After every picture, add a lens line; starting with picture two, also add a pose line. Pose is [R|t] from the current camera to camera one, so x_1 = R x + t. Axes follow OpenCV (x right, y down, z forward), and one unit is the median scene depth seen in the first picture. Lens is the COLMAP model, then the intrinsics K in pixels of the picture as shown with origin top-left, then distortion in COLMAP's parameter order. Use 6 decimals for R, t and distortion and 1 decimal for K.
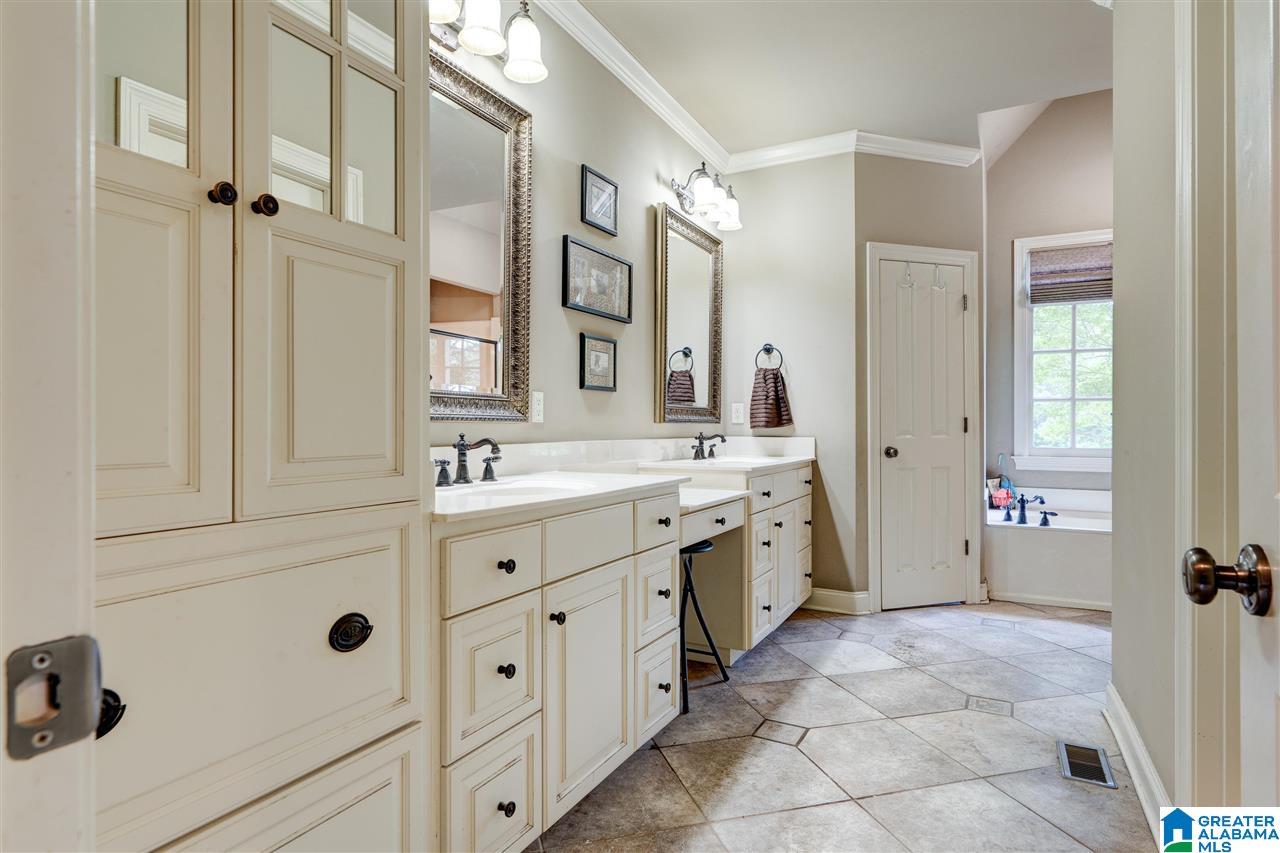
lens RADIAL K [[694.3, 0, 639.8], [0, 694.3, 427.6], [0, 0, 1]] dist [-0.001178, -0.000179]
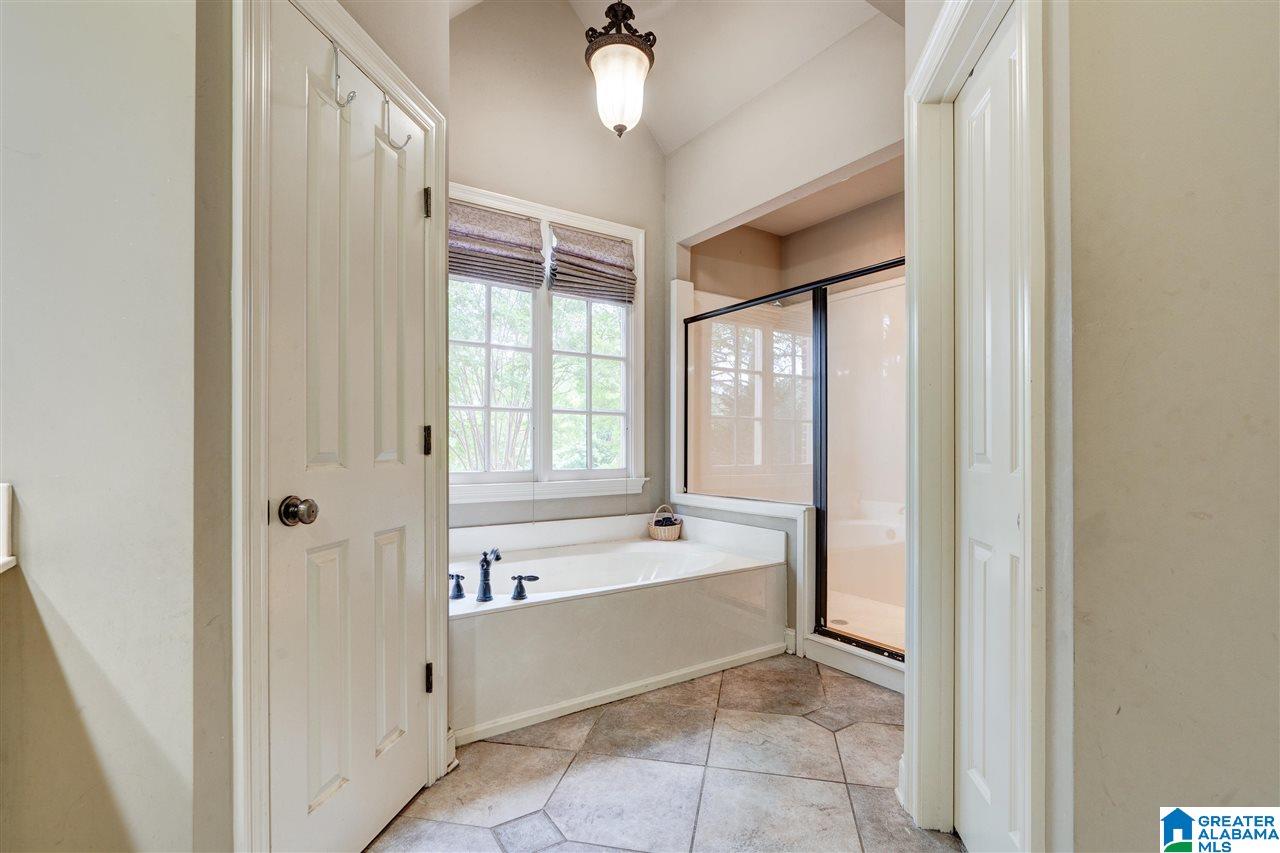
lens RADIAL K [[581.1, 0, 640.0], [0, 581.1, 443.4], [0, 0, 1]] dist [-0.003896, -0.000252]
pose [[0.477411, 0.004361, 0.878669, 0.164368], [-0.002637, 0.999990, -0.003531, -0.000464], [-0.878676, -0.000632, 0.477418, 0.647853]]
